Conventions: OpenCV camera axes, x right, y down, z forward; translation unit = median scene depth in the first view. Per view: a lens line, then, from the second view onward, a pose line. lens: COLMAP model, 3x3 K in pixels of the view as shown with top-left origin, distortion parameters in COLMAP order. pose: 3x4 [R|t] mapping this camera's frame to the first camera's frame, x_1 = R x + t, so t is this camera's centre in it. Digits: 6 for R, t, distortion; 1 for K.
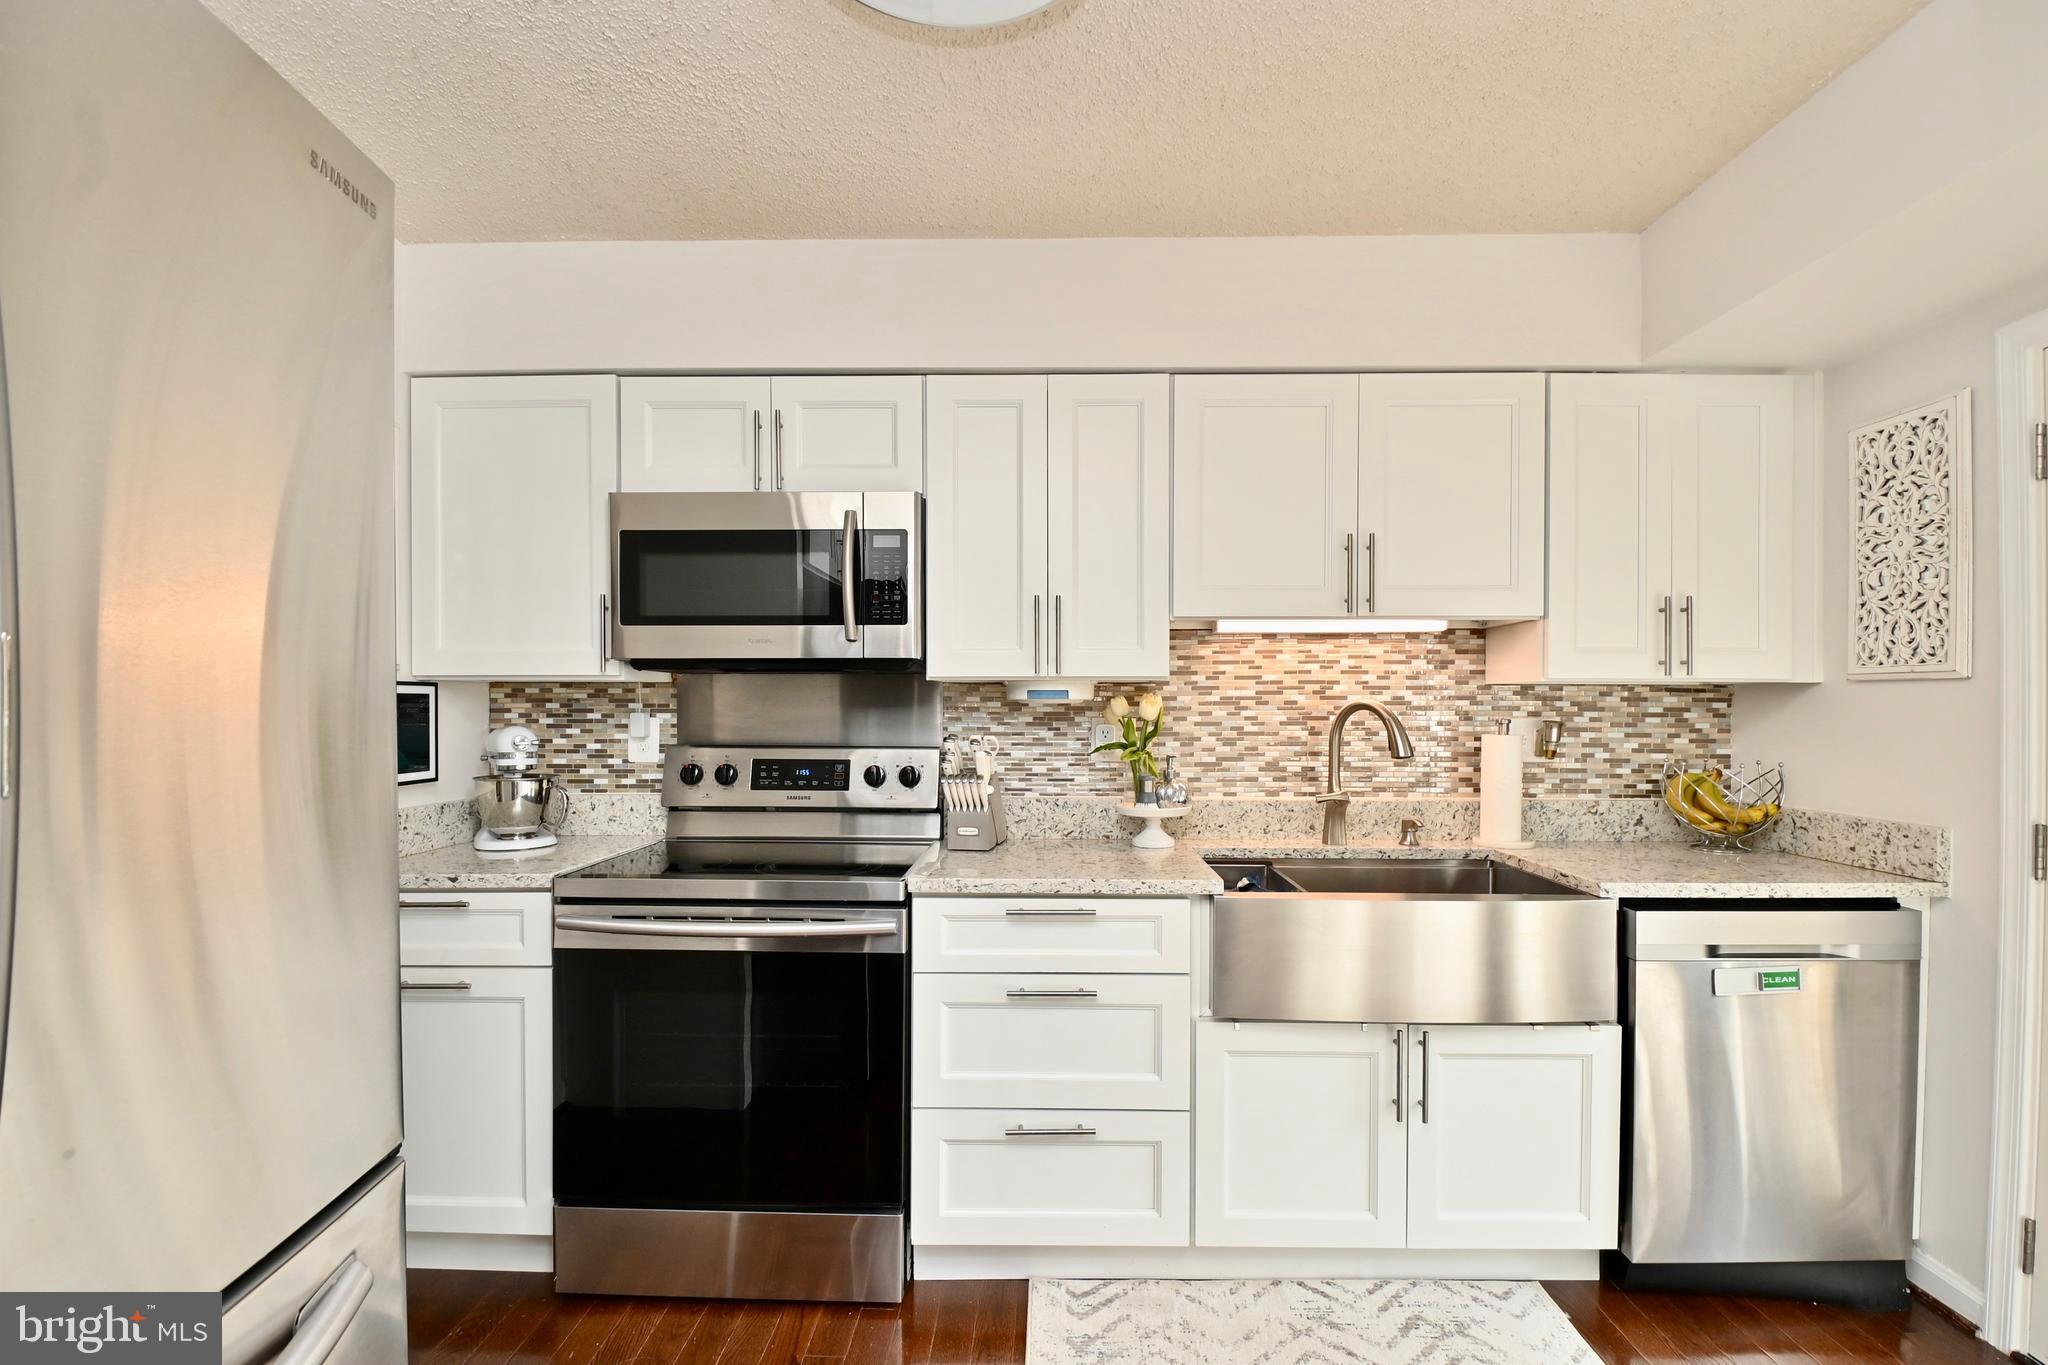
lens RADIAL K [[919.5, 0, 1035.3], [0, 919.5, 717.4], [0, 0, 1]] dist [0.008375, -0.017445]
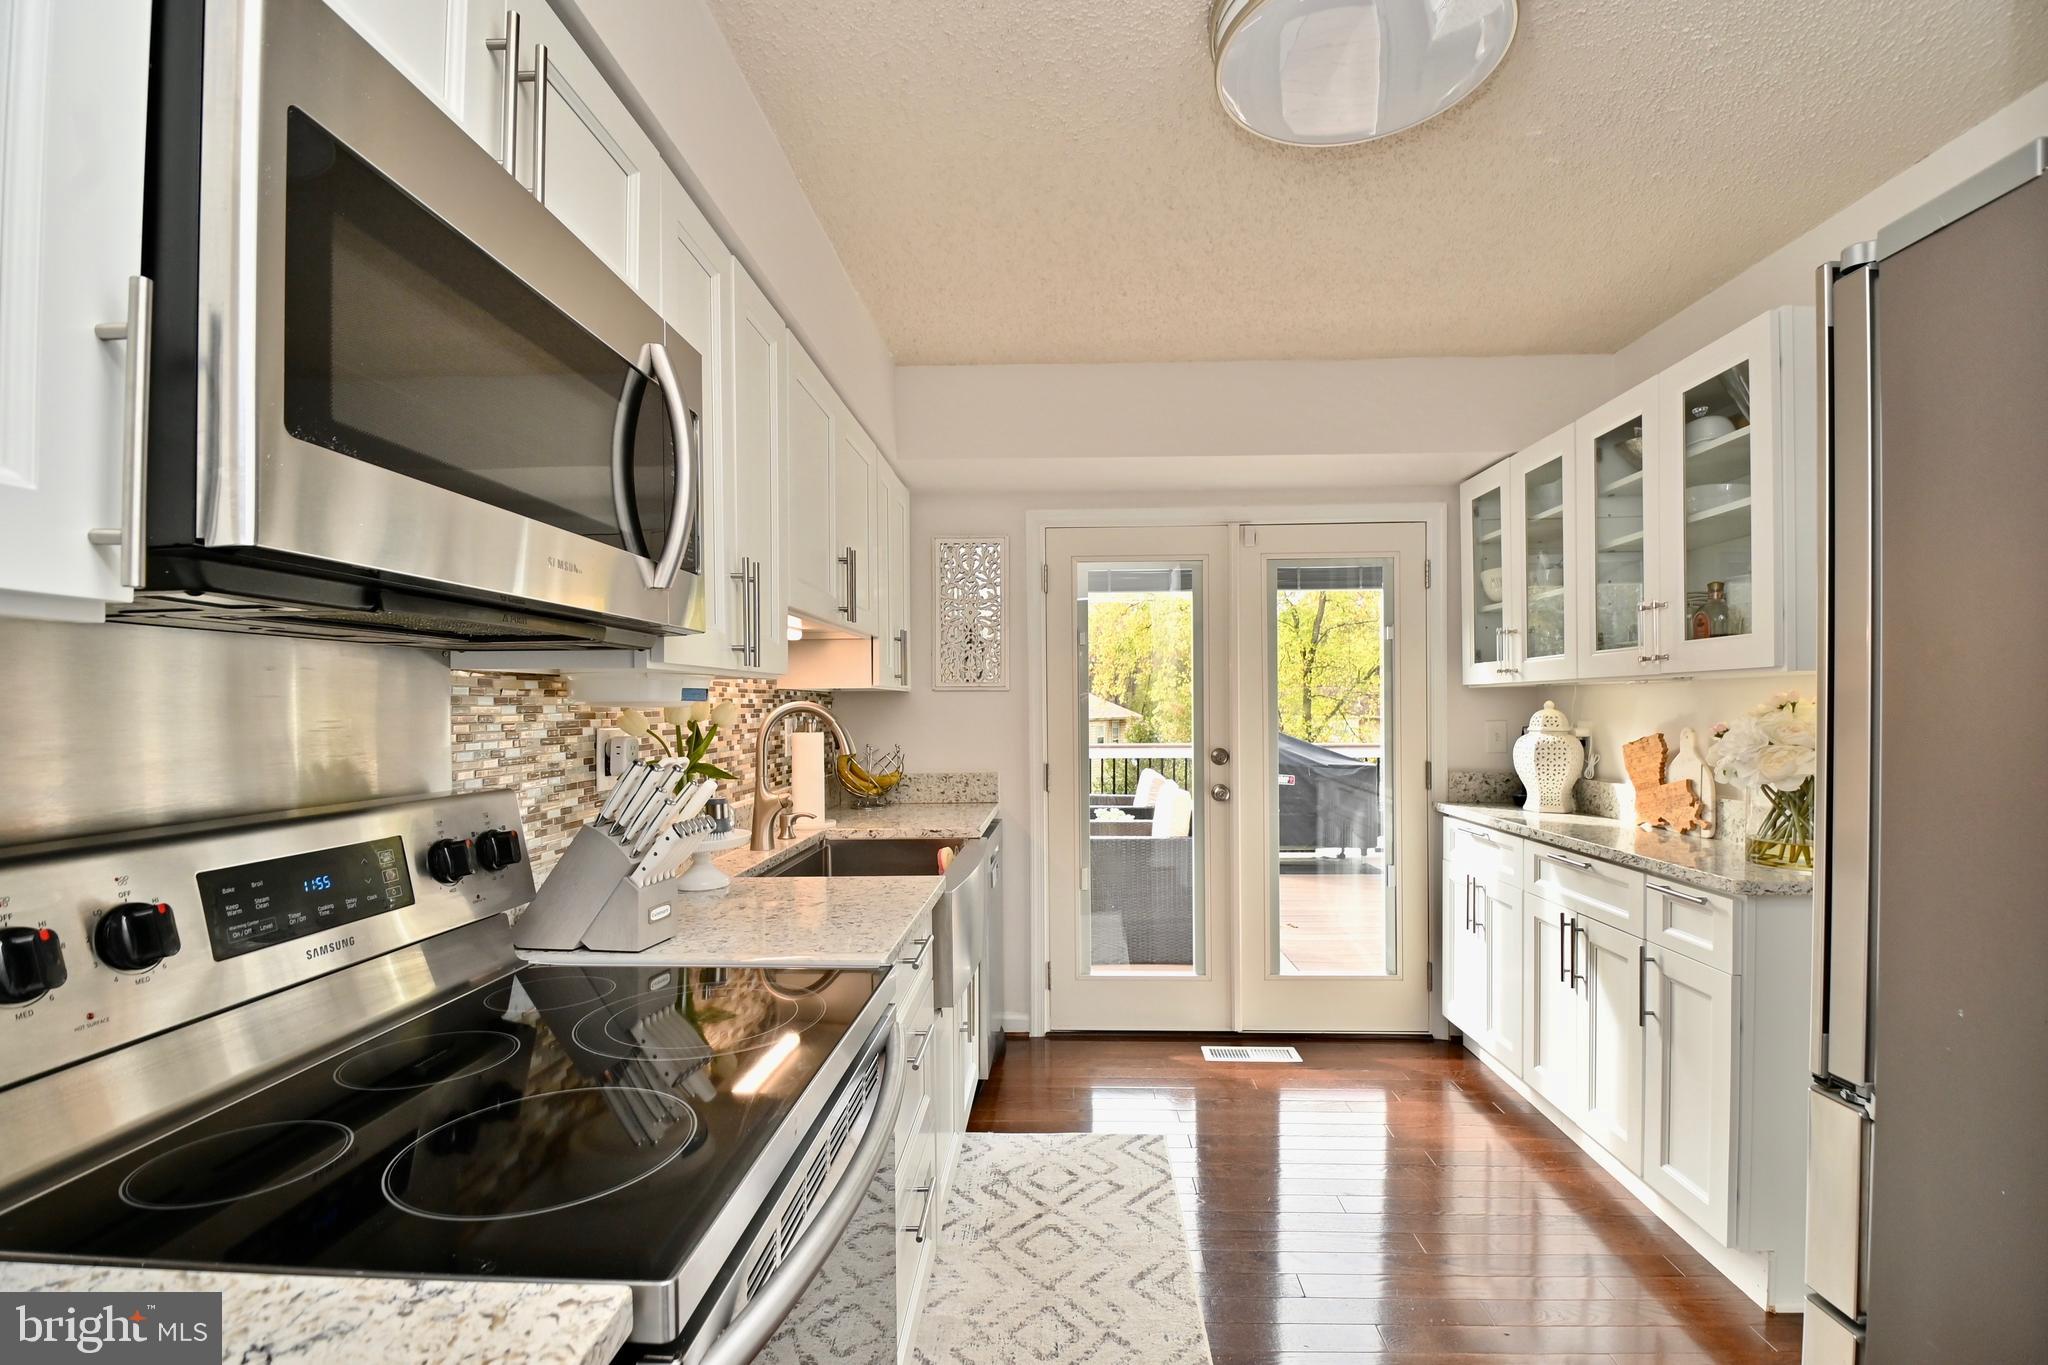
lens RADIAL K [[919.5, 0, 1038.5], [0, 919.5, 710.0], [0, 0, 1]] dist [0.008375, -0.017445]
pose [[0.008567, -0.007326, 0.999936, -0.648354], [0.022324, 0.999725, 0.007133, -0.011330], [-0.999714, 0.022261, 0.008728, 0.684841]]
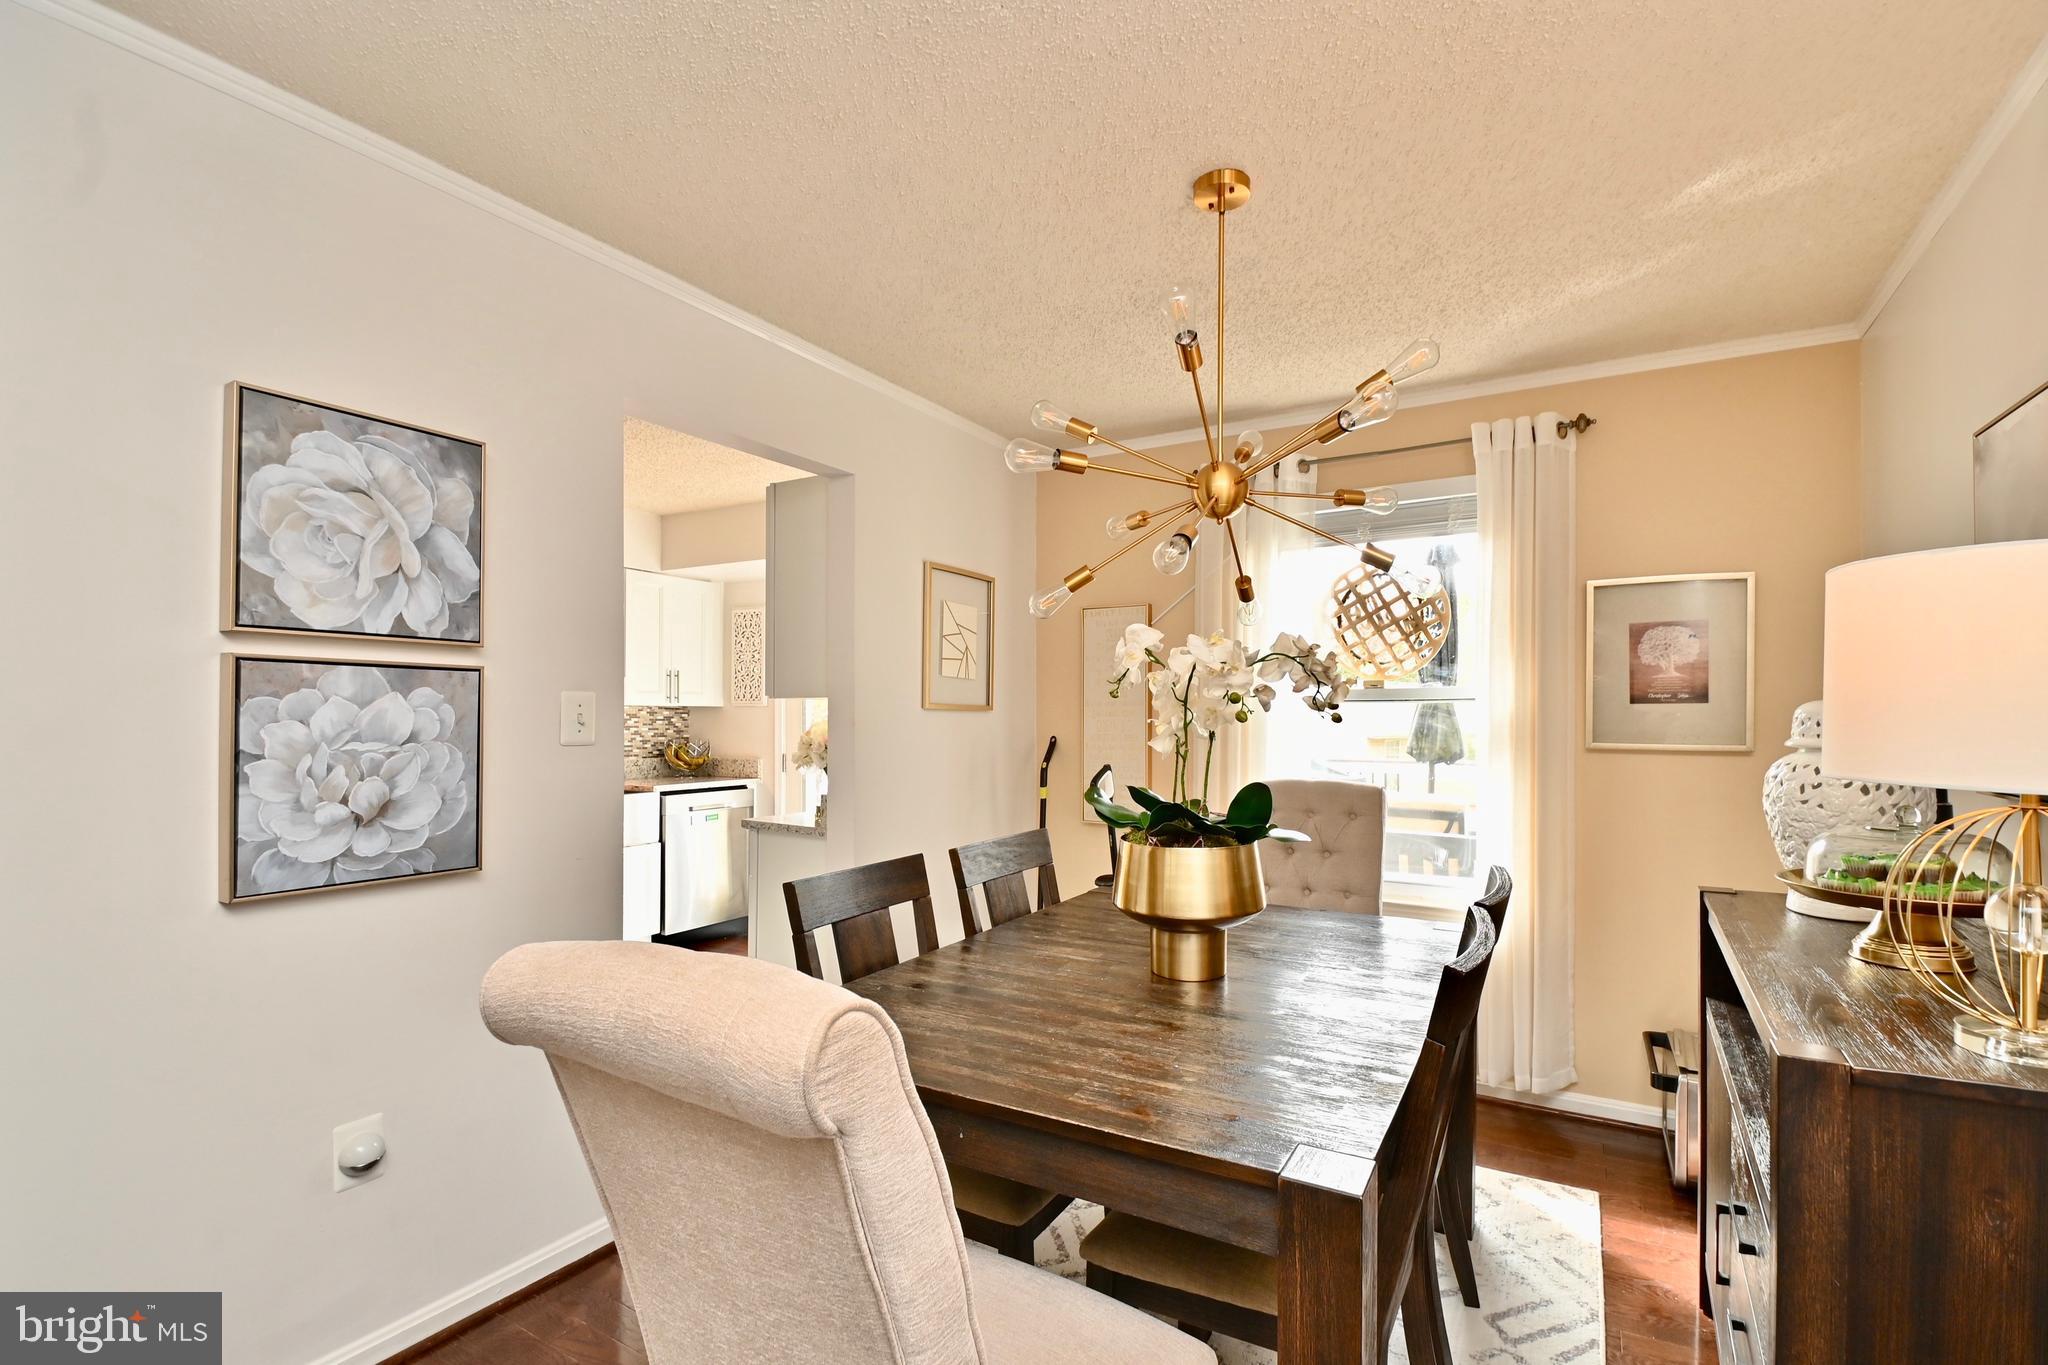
lens RADIAL K [[919.5, 0, 1048.5], [0, 919.5, 704.9], [0, 0, 1]] dist [0.008375, -0.017445]
pose [[0.483159, 0.010138, 0.875474, -0.820498], [0.013463, 0.999729, -0.019006, 0.016515], [-0.875429, 0.020969, 0.482892, -0.894910]]
